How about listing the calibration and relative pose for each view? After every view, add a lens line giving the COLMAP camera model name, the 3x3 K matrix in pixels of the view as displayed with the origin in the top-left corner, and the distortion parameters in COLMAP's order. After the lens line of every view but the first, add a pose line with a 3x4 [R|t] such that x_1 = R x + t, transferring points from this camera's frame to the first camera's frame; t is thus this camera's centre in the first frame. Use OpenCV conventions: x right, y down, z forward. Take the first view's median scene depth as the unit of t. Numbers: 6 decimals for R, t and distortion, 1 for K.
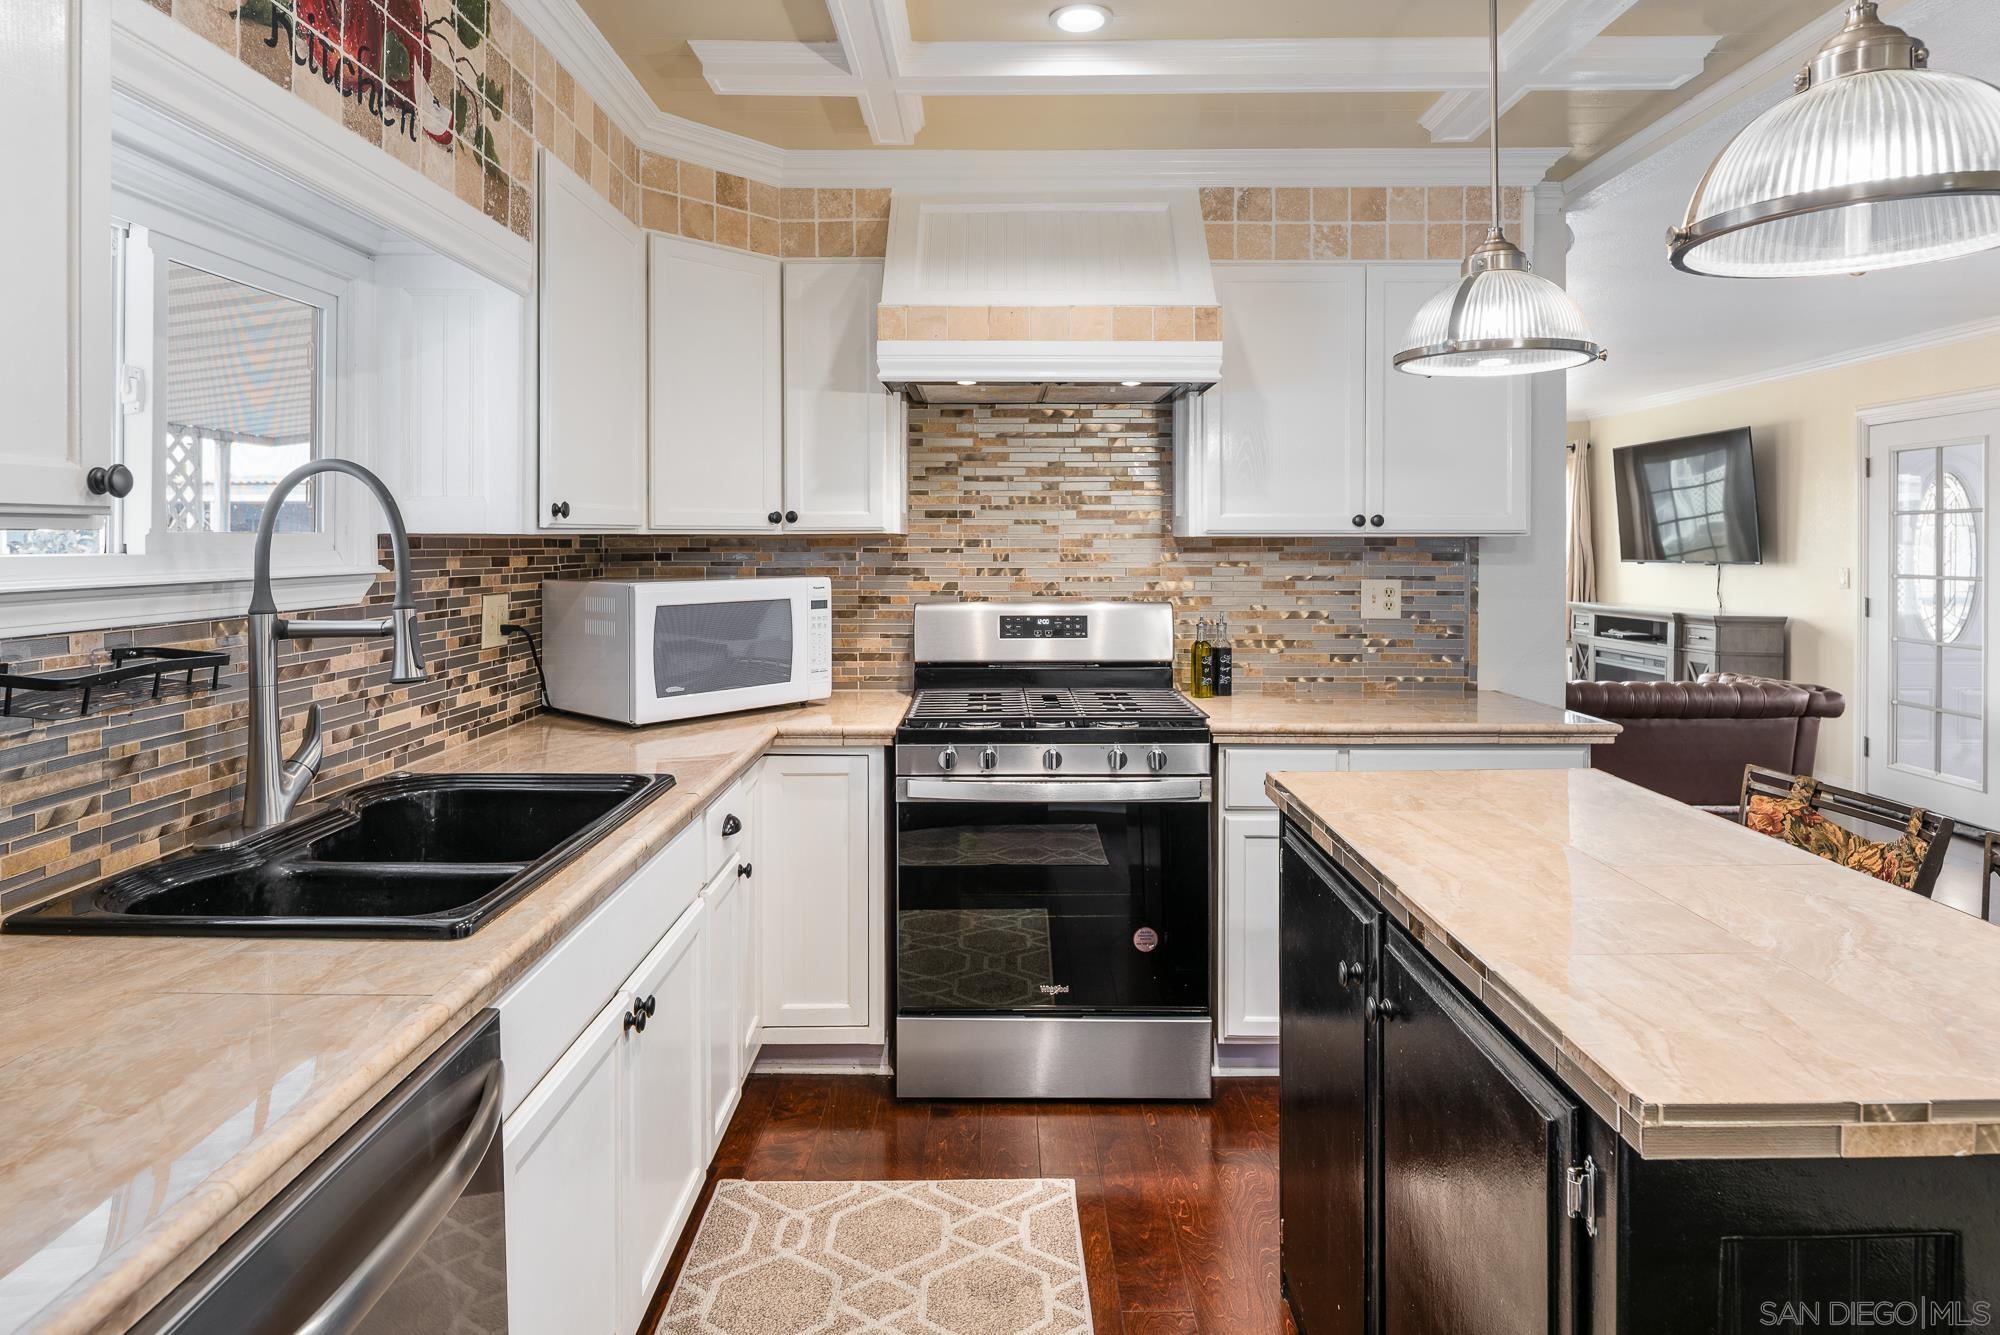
lens RADIAL K [[1089.3, 0, 1014.3], [0, 1089.3, 549.3], [0, 0, 1]] dist [-0.005231, -0.002068]
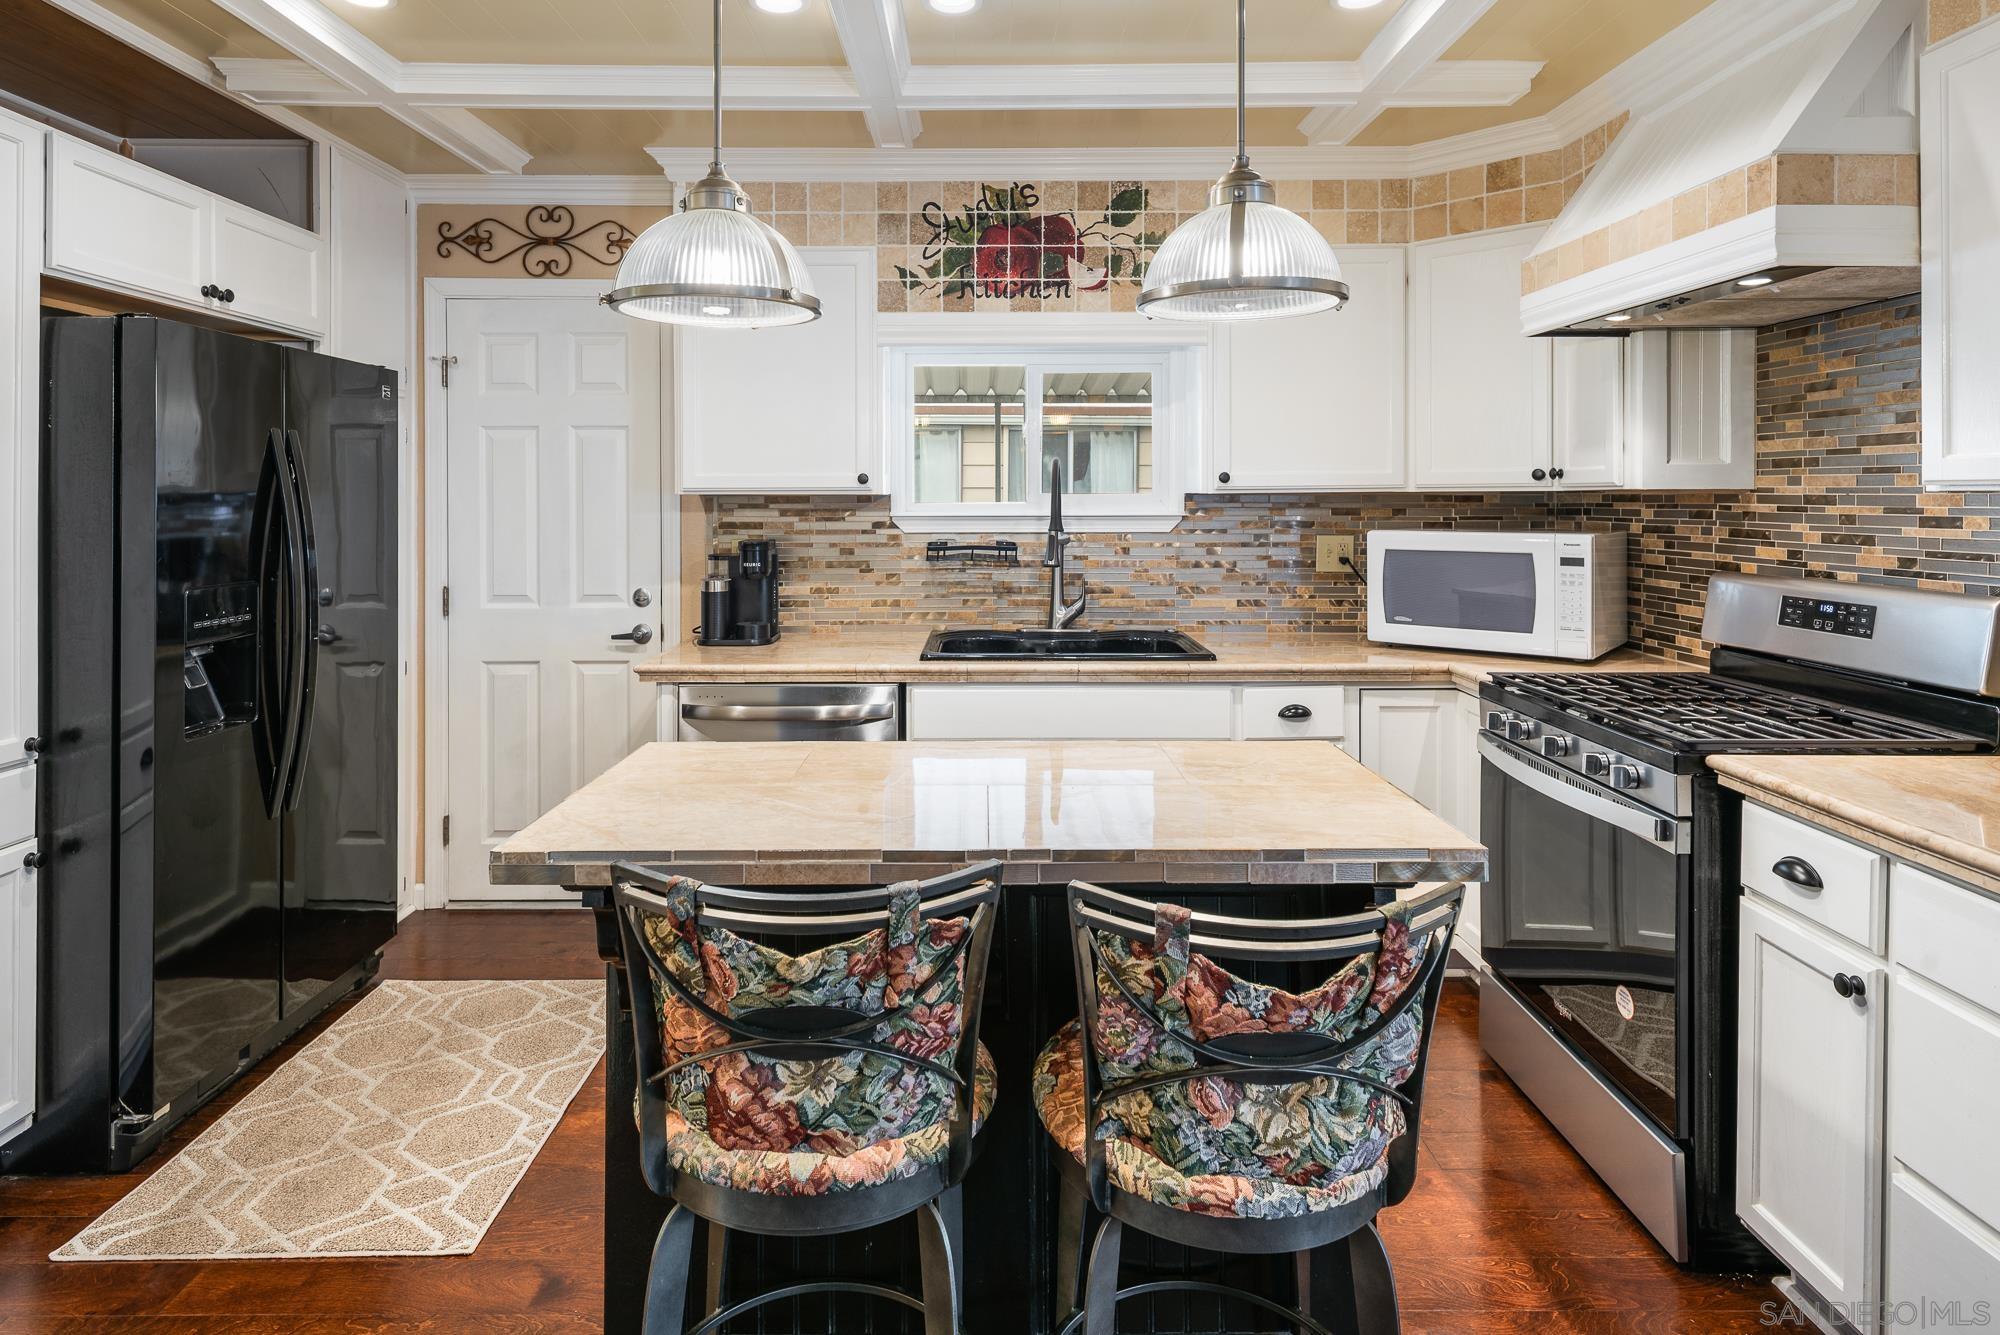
lens RADIAL K [[1089.3, 0, 1010.4], [0, 1089.3, 501.2], [0, 0, 1]] dist [-0.005231, -0.002068]
pose [[0.009711, 0.004633, -0.999942, 0.864265], [-0.006439, 0.999969, 0.004571, -0.005857], [0.999932, 0.006395, 0.009740, 0.521719]]
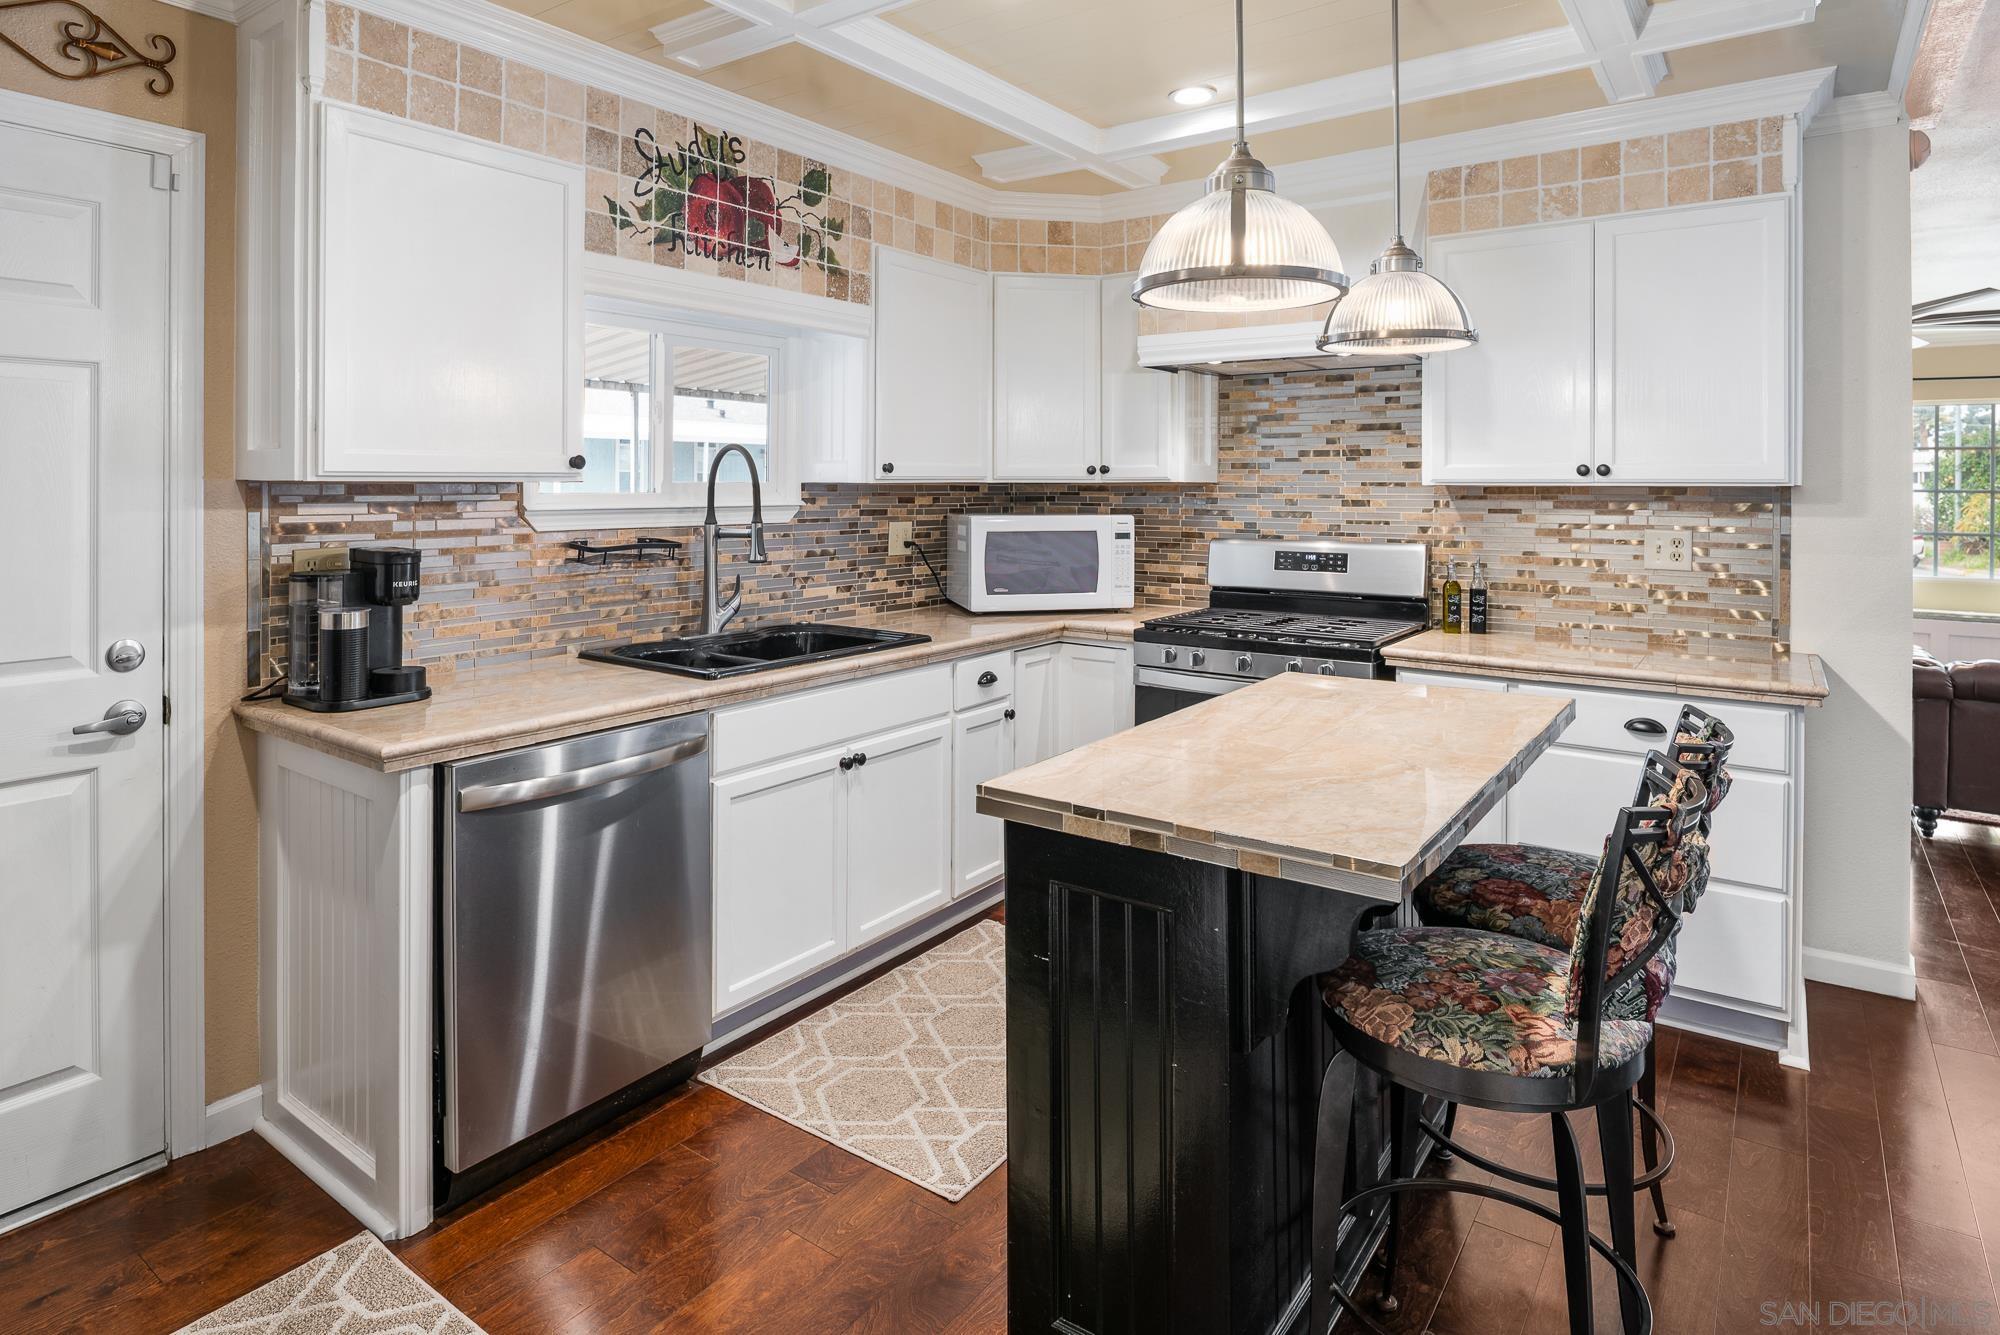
lens RADIAL K [[1089.3, 0, 1031.0], [0, 1089.3, 485.0], [0, 0, 1]] dist [-0.005231, -0.002068]
pose [[0.821454, 0.003123, -0.570266, 0.519555], [-0.008038, 0.999949, -0.006102, -0.002111], [0.570218, 0.009596, 0.821438, -0.157204]]
